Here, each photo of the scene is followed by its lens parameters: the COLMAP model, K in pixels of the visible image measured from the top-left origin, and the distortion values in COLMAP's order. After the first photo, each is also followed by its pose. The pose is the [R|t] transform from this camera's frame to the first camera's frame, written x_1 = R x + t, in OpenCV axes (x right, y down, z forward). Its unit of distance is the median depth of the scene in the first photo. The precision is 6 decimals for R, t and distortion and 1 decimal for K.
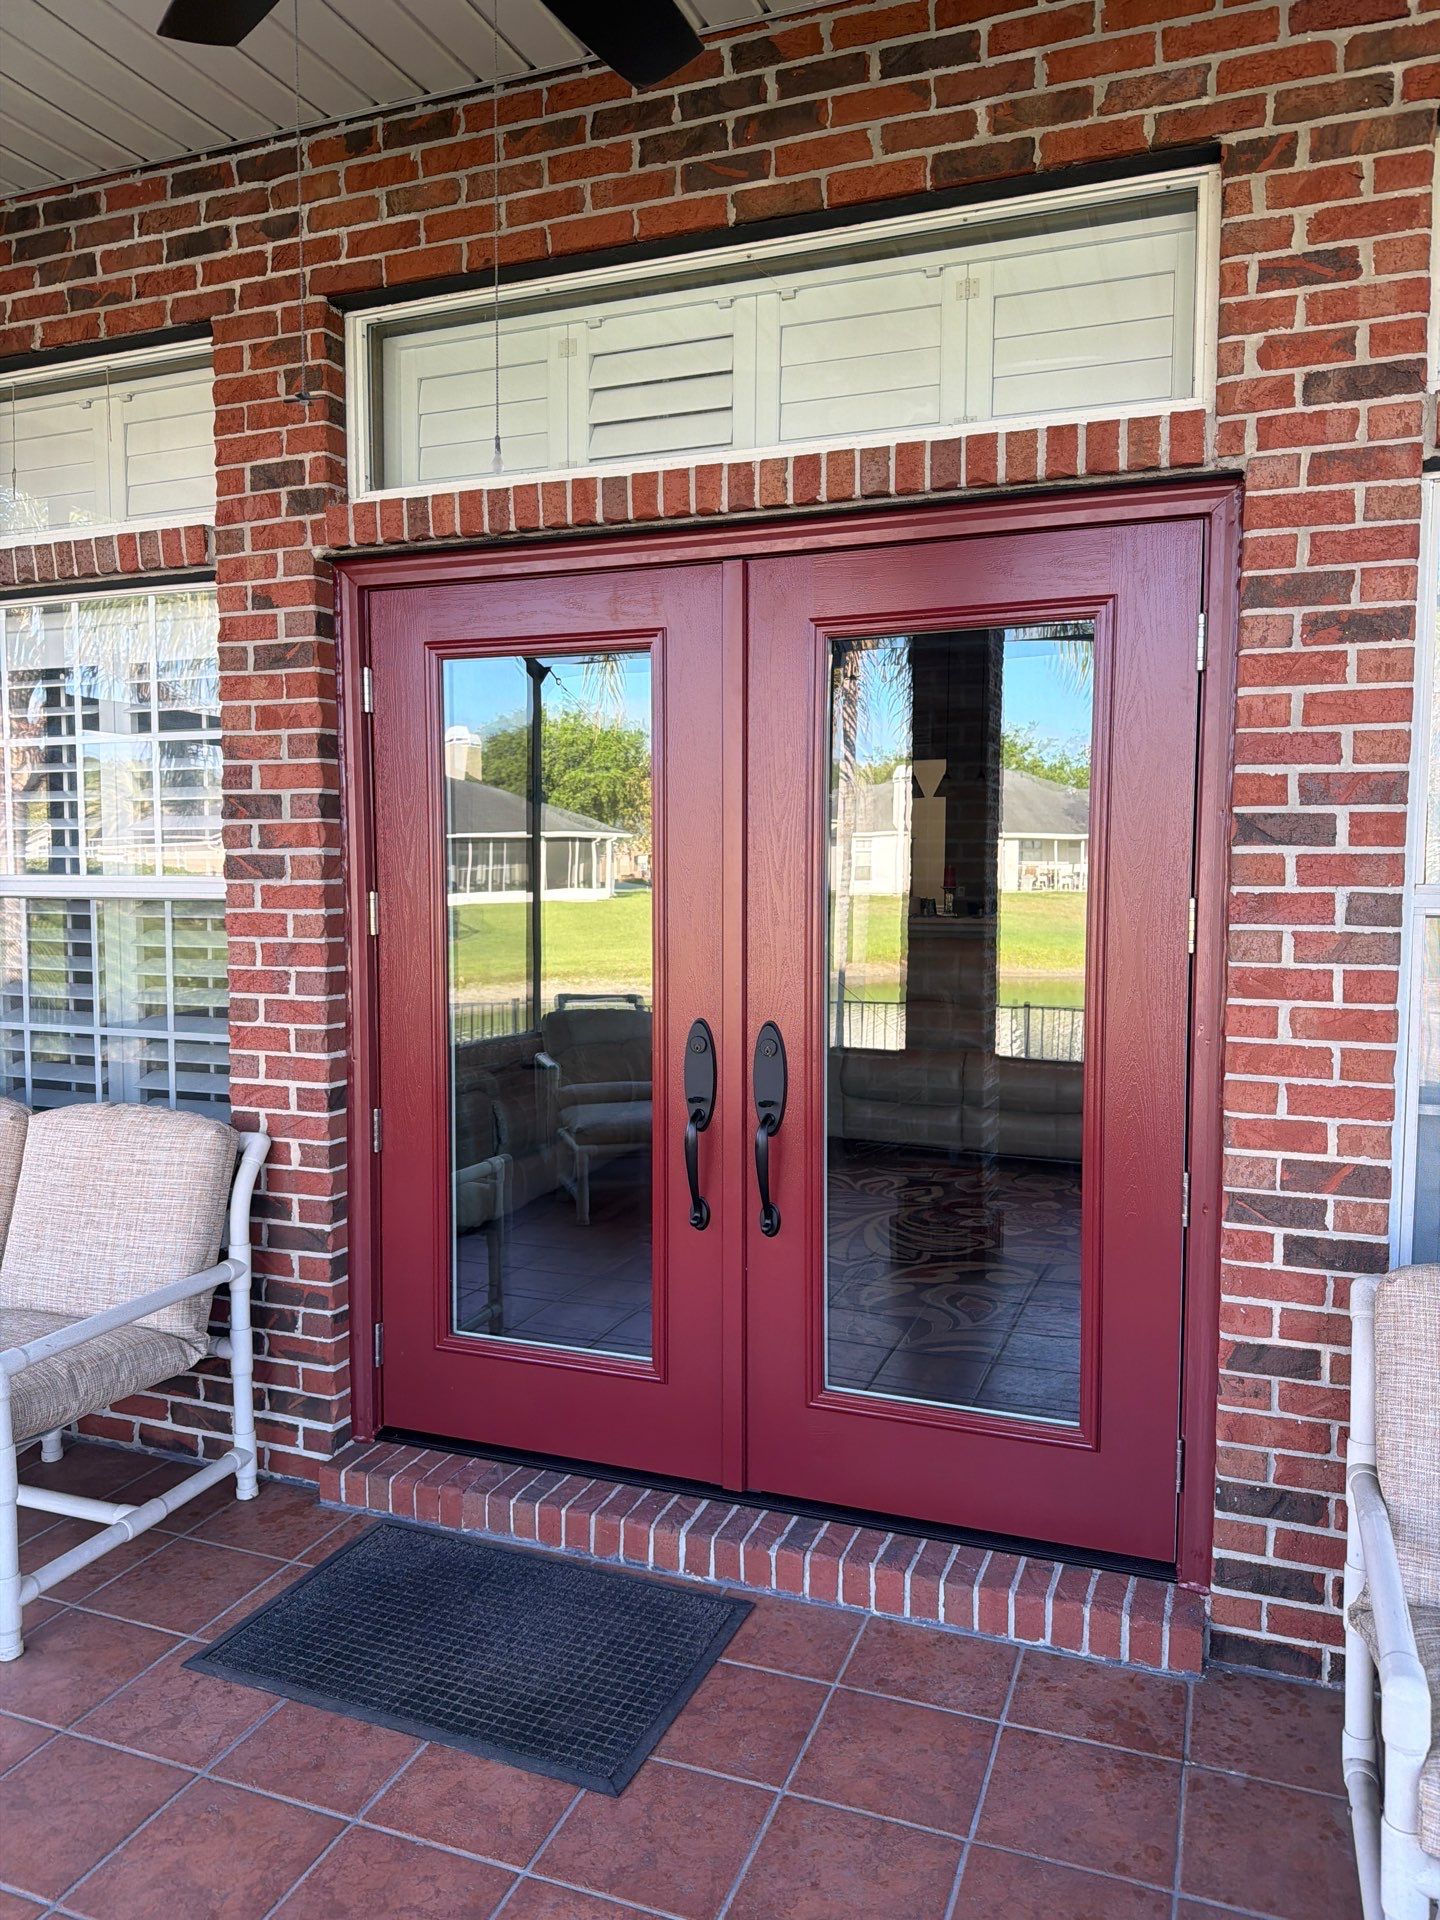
lens RADIAL K [[1372.9, 0, 667.0], [0, 1372.9, 927.4], [0, 0, 1]] dist [0.045278, -0.057431]
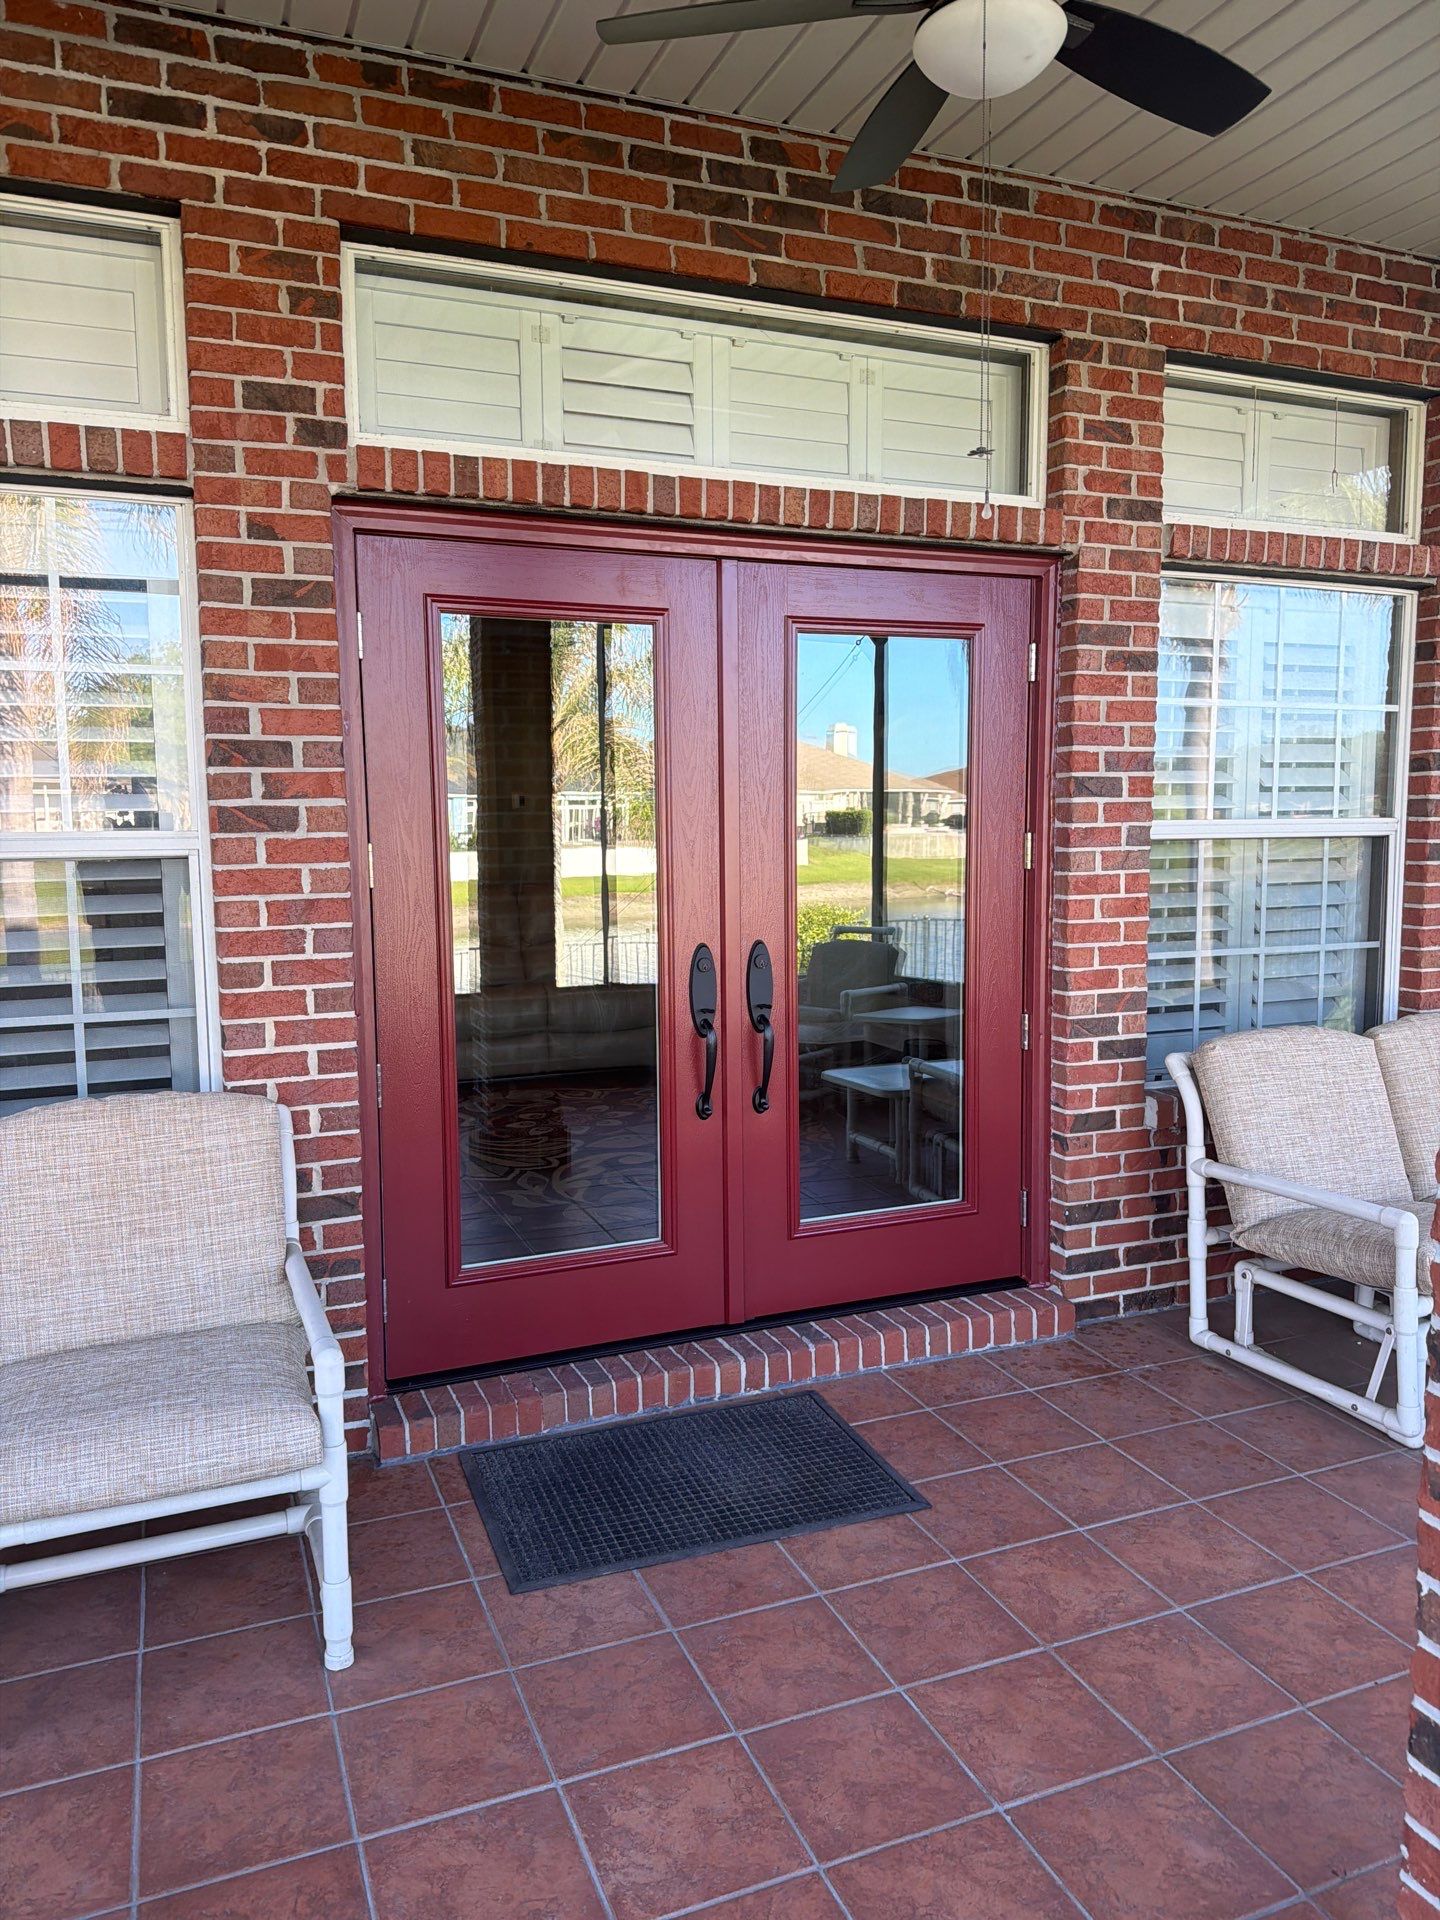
lens RADIAL K [[1372.9, 0, 685.4], [0, 1372.9, 929.2], [0, 0, 1]] dist [0.045278, -0.057431]
pose [[0.723948, -0.062003, 0.687062, -0.853407], [0.044308, 0.998076, 0.043383, 0.002500], [-0.688430, -0.000965, 0.725302, 0.154543]]
